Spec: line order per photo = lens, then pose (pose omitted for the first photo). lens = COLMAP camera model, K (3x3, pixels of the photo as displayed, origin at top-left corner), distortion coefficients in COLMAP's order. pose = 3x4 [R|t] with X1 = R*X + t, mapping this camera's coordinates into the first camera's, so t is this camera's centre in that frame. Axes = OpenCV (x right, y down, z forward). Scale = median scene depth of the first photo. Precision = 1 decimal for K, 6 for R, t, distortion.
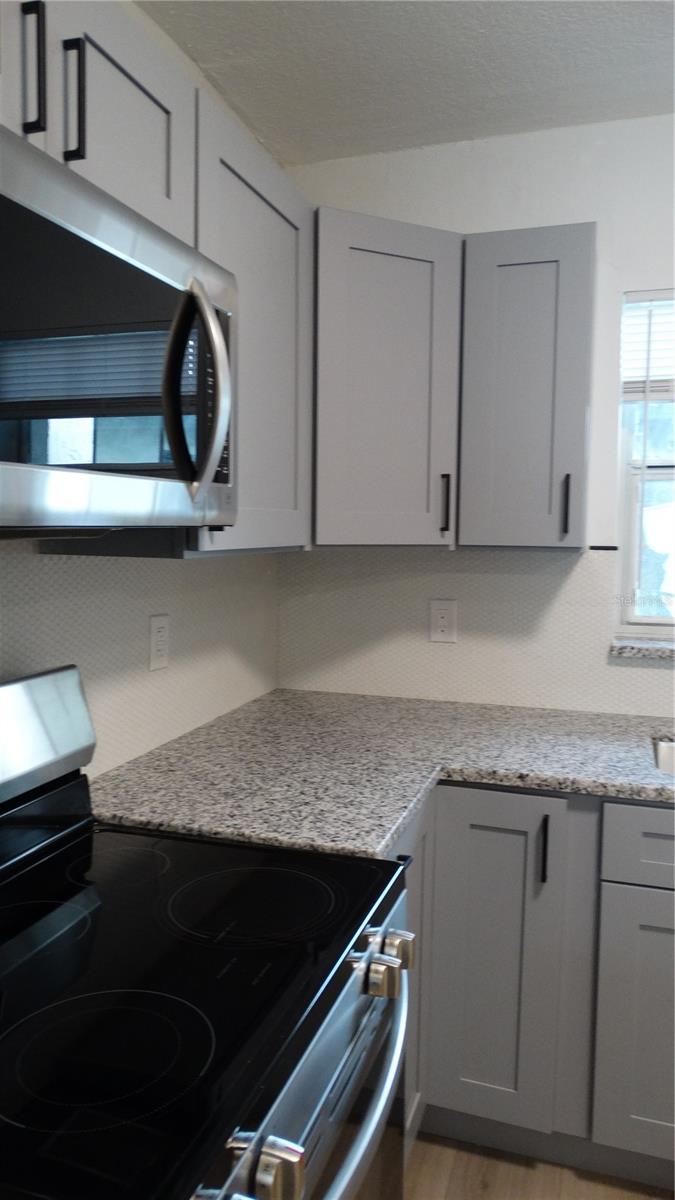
lens RADIAL K [[837.3, 0, 319.1], [0, 837.3, 598.5], [0, 0, 1]] dist [-0.009273, 0.007474]
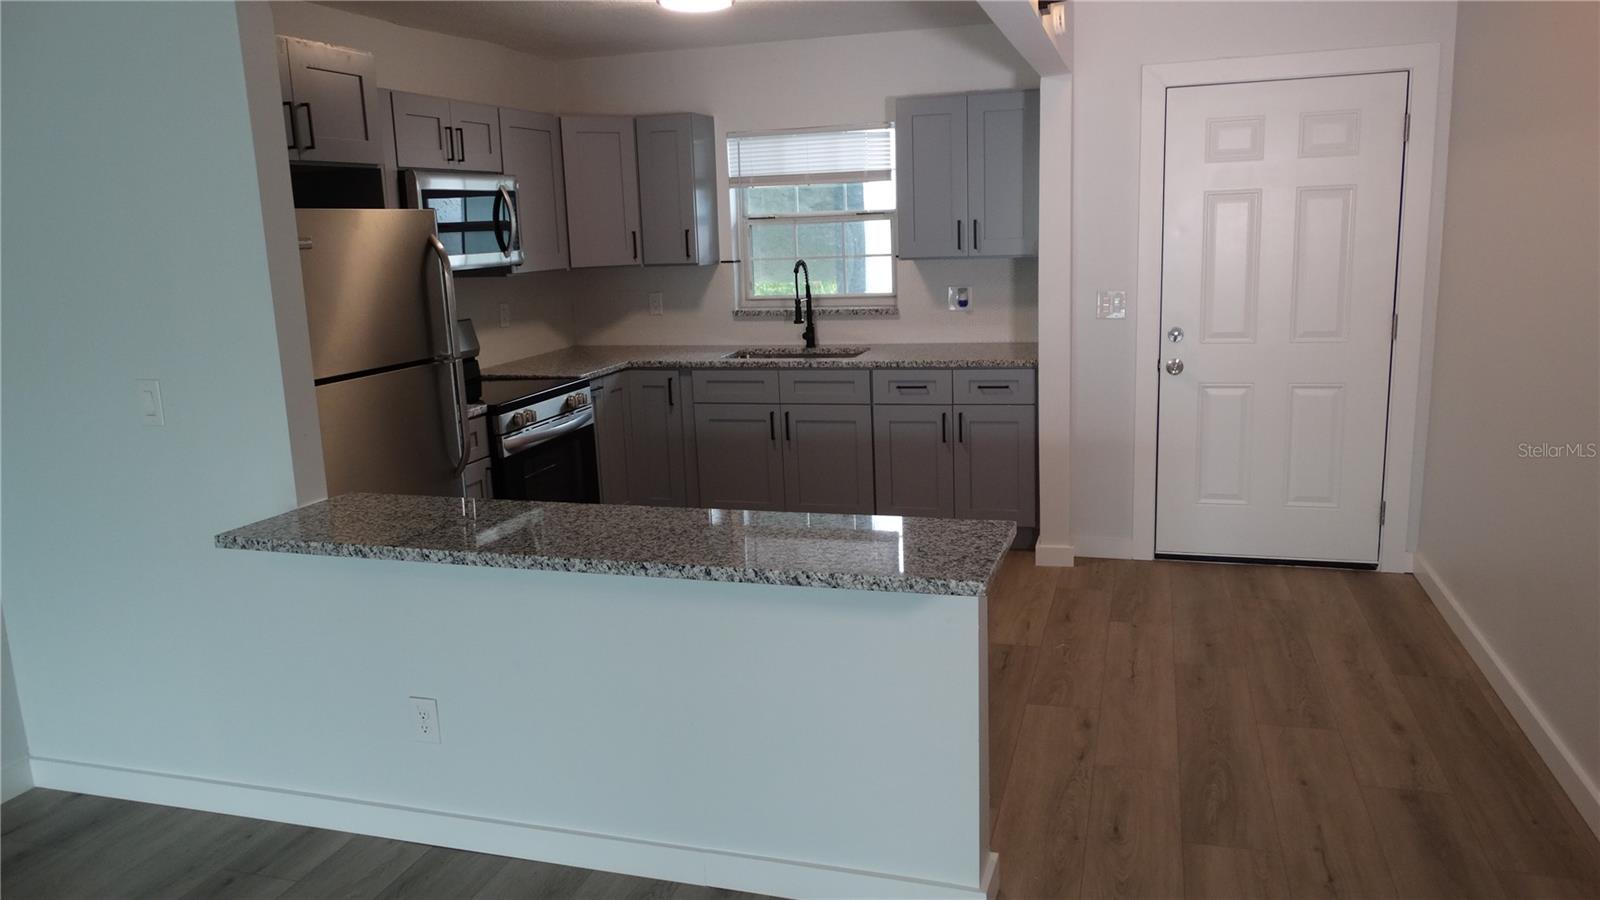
lens RADIAL K [[1116.4, 0, 795.3], [0, 1116.4, 443.3], [0, 0, 1]] dist [-0.009273, 0.007474]
pose [[0.998267, -0.051245, 0.028923, 0.483695], [0.047850, 0.993013, 0.107872, 0.108242], [-0.034249, -0.106301, 0.993744, -2.032473]]
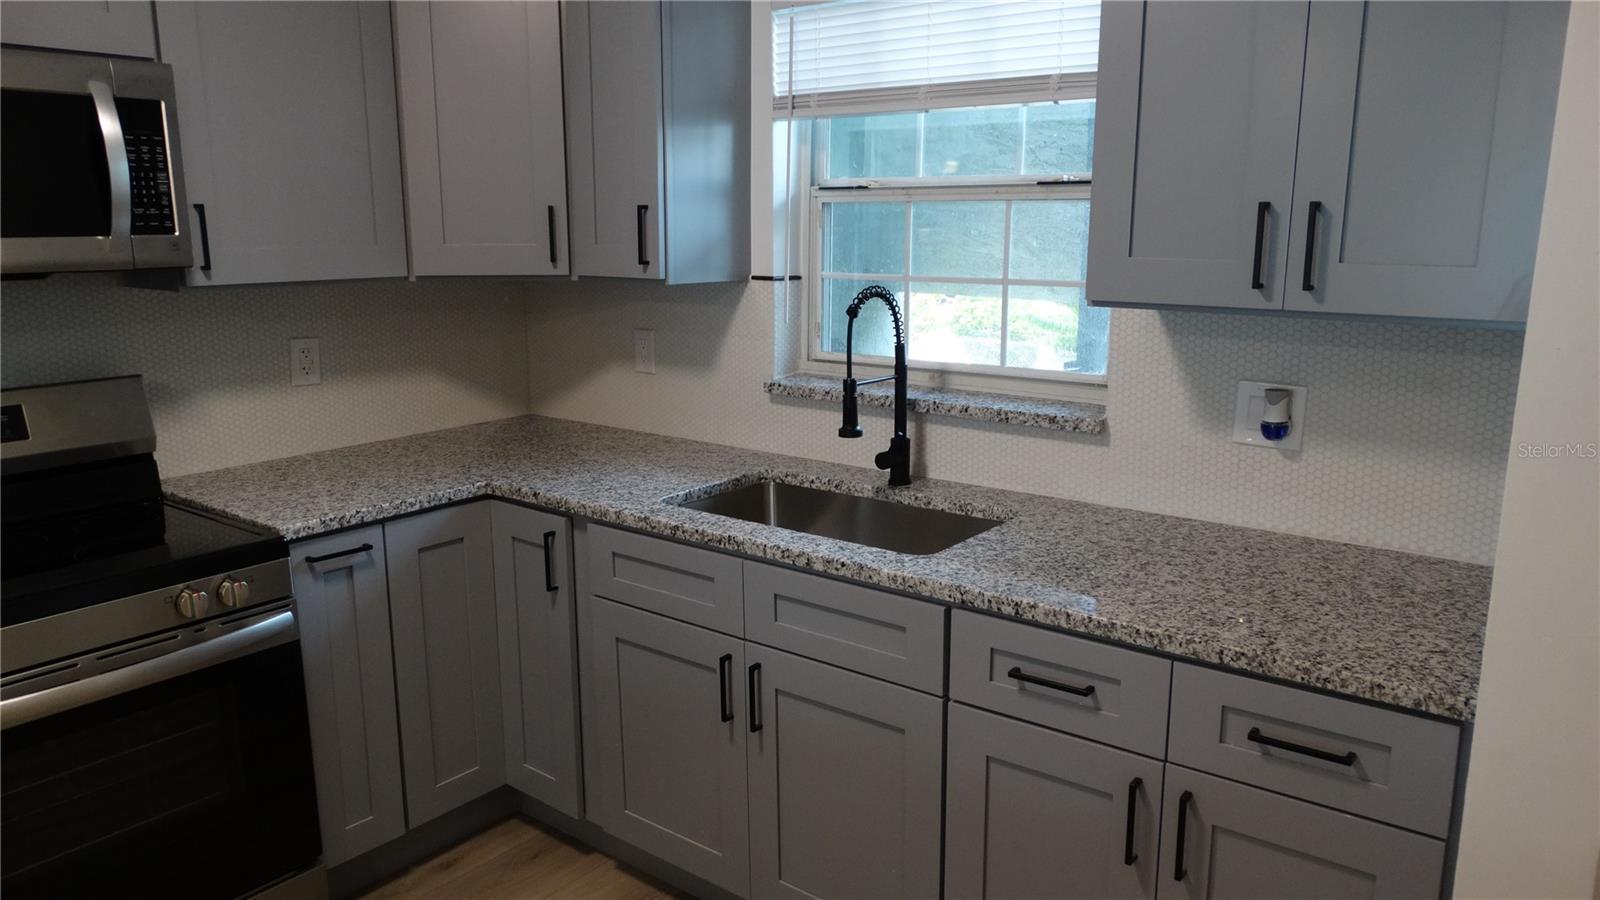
lens RADIAL K [[1116.4, 0, 797.1], [0, 1116.4, 443.4], [0, 0, 1]] dist [-0.009273, 0.007474]
pose [[0.945865, 0.055318, -0.319813, 0.945696], [-0.019737, 0.993348, 0.113445, -0.022509], [0.323961, -0.100991, 0.940665, -0.226523]]
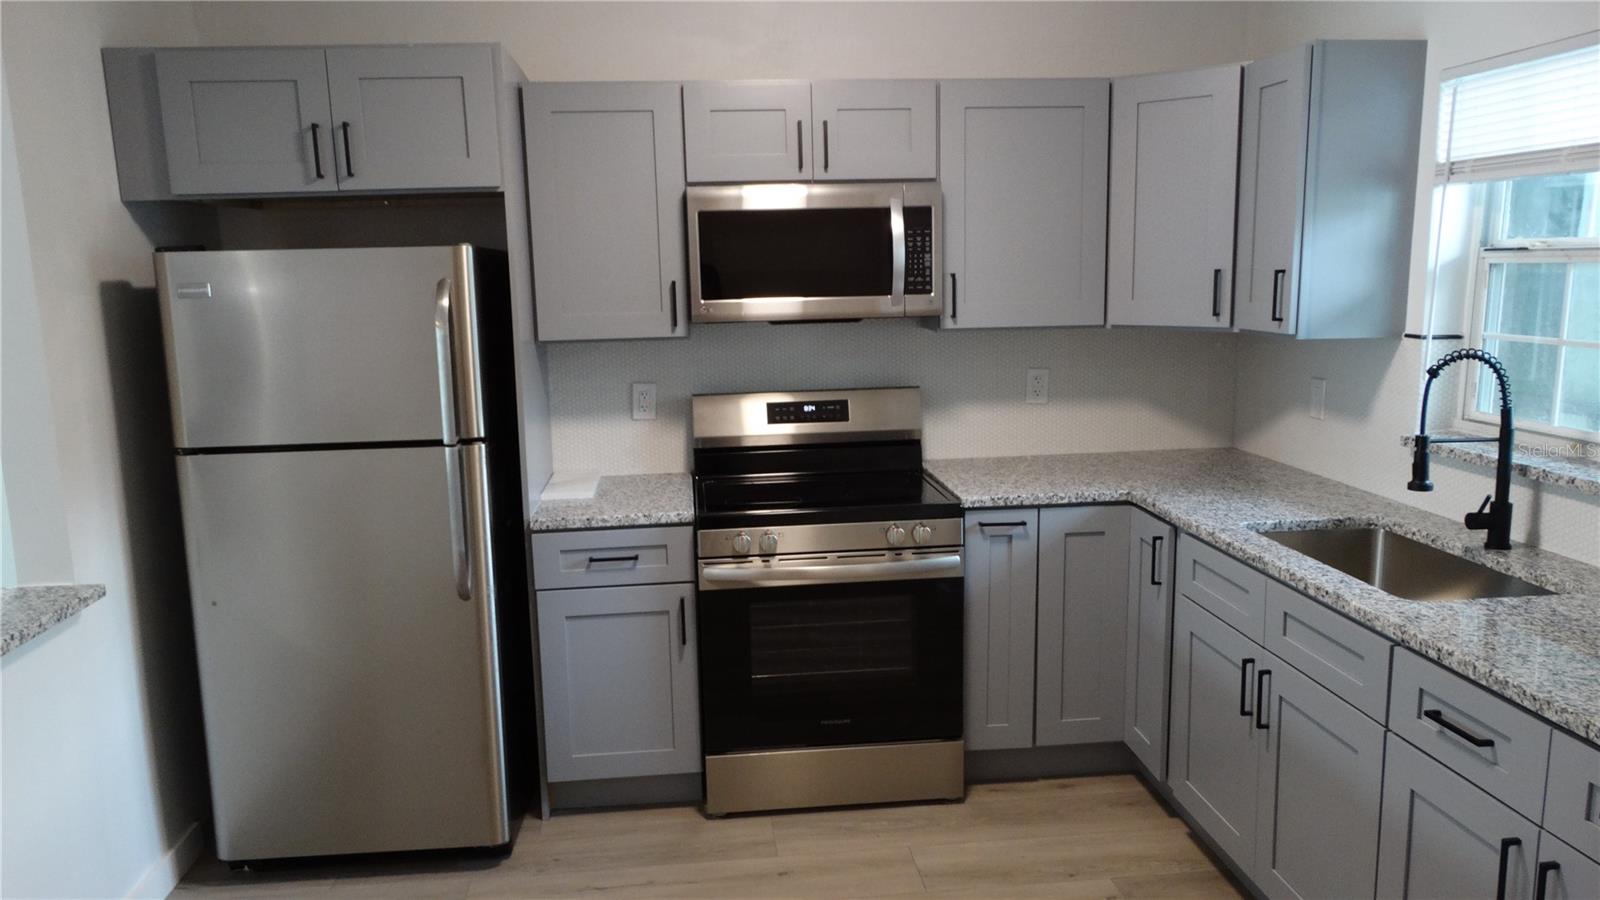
lens RADIAL K [[1116.4, 0, 806.1], [0, 1116.4, 445.8], [0, 0, 1]] dist [-0.009273, 0.007474]
pose [[0.423421, 0.130460, -0.896490, 1.472151], [-0.059638, 0.991444, 0.116110, -0.050687], [0.903968, 0.004302, 0.427579, -0.243945]]
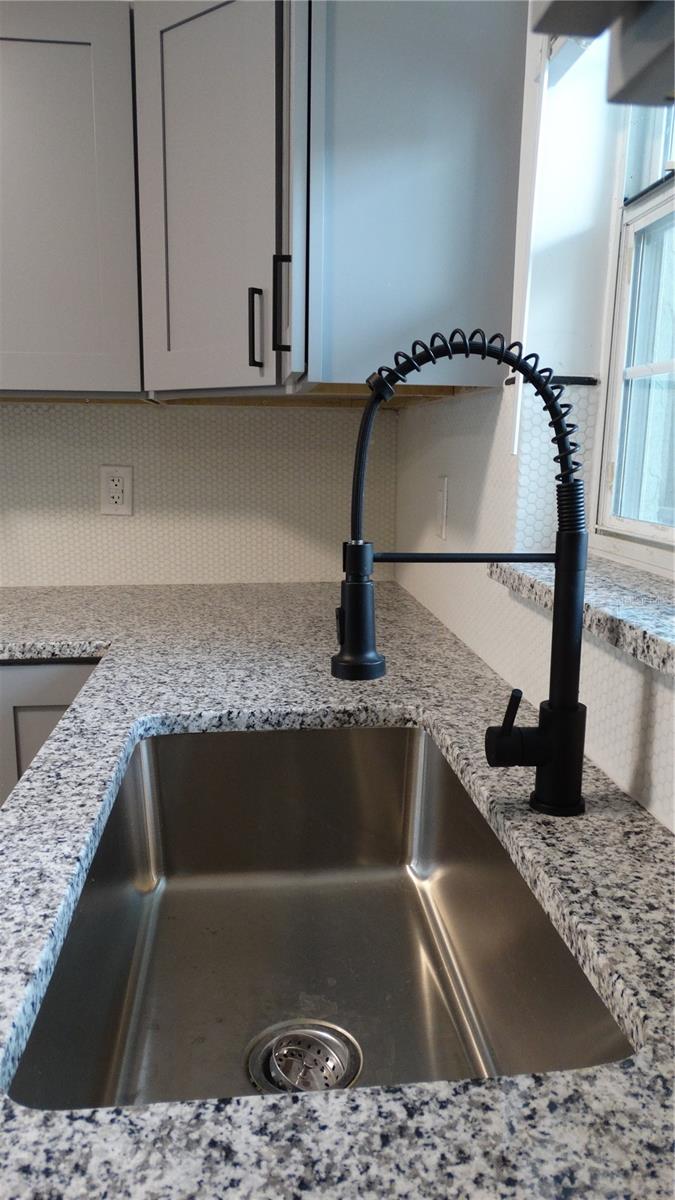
lens RADIAL K [[837.3, 0, 352.6], [0, 837.3, 605.4], [0, 0, 1]] dist [-0.009273, 0.007474]
pose [[0.437882, 0.164608, -0.883834, 0.959070], [-0.084845, 0.986274, 0.141652, 0.019409], [0.895020, 0.012962, 0.445838, 0.798452]]
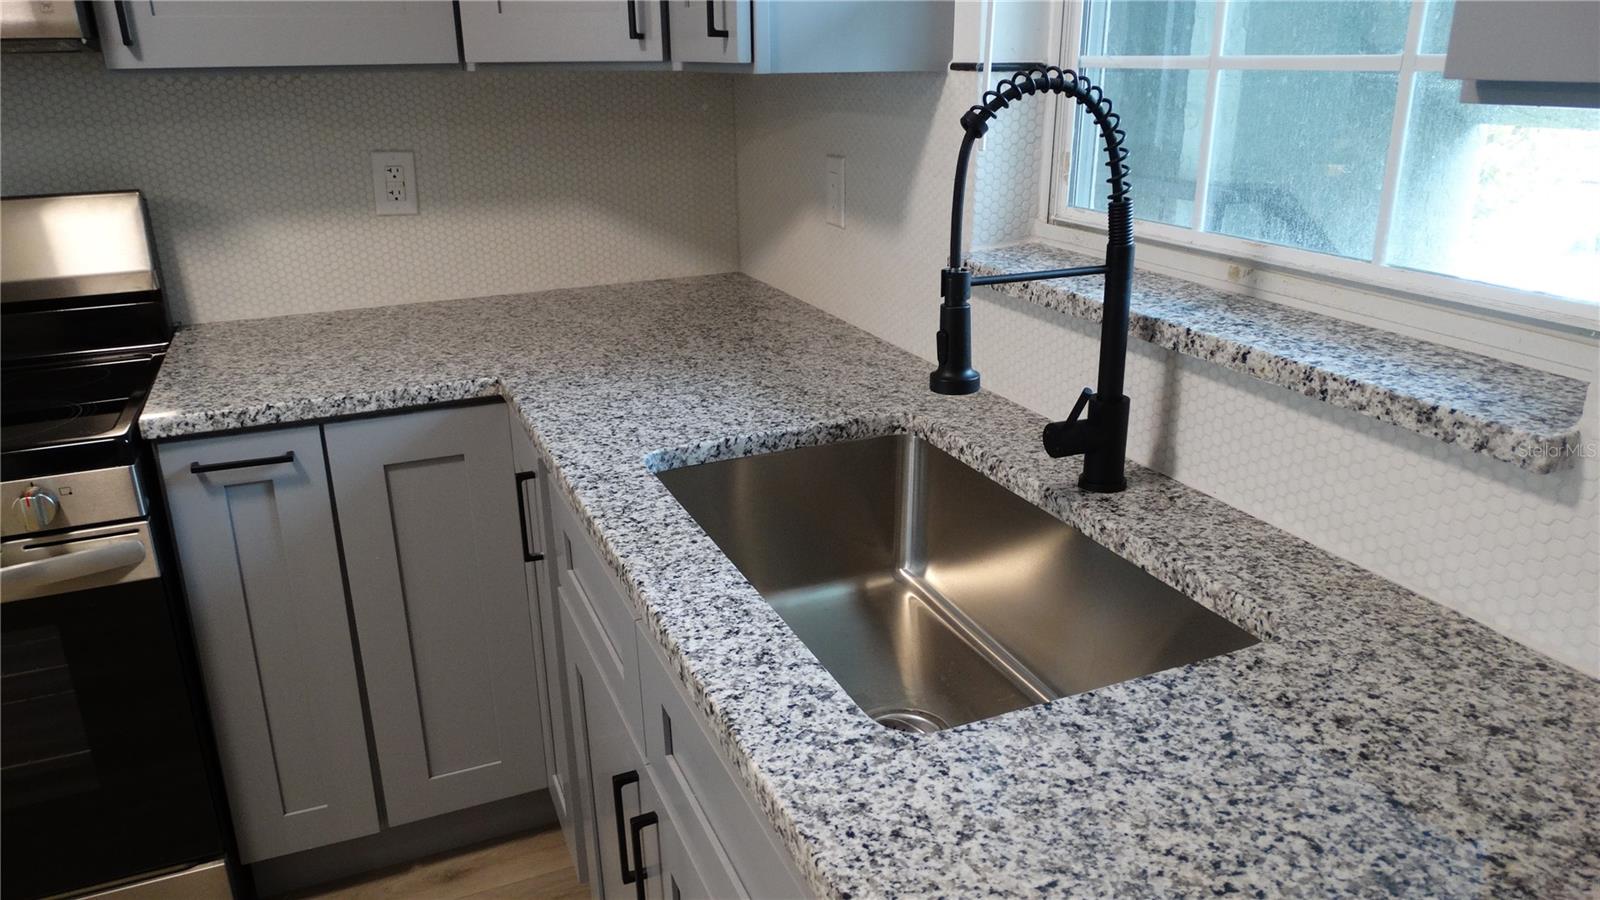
lens RADIAL K [[1116.4, 0, 807.4], [0, 1116.4, 444.3], [0, 0, 1]] dist [-0.009273, 0.007474]
pose [[0.675615, 0.230965, -0.700142, 0.979363], [-0.047844, 0.961395, 0.270980, -0.021034], [0.735700, -0.149581, 0.660584, 0.517843]]
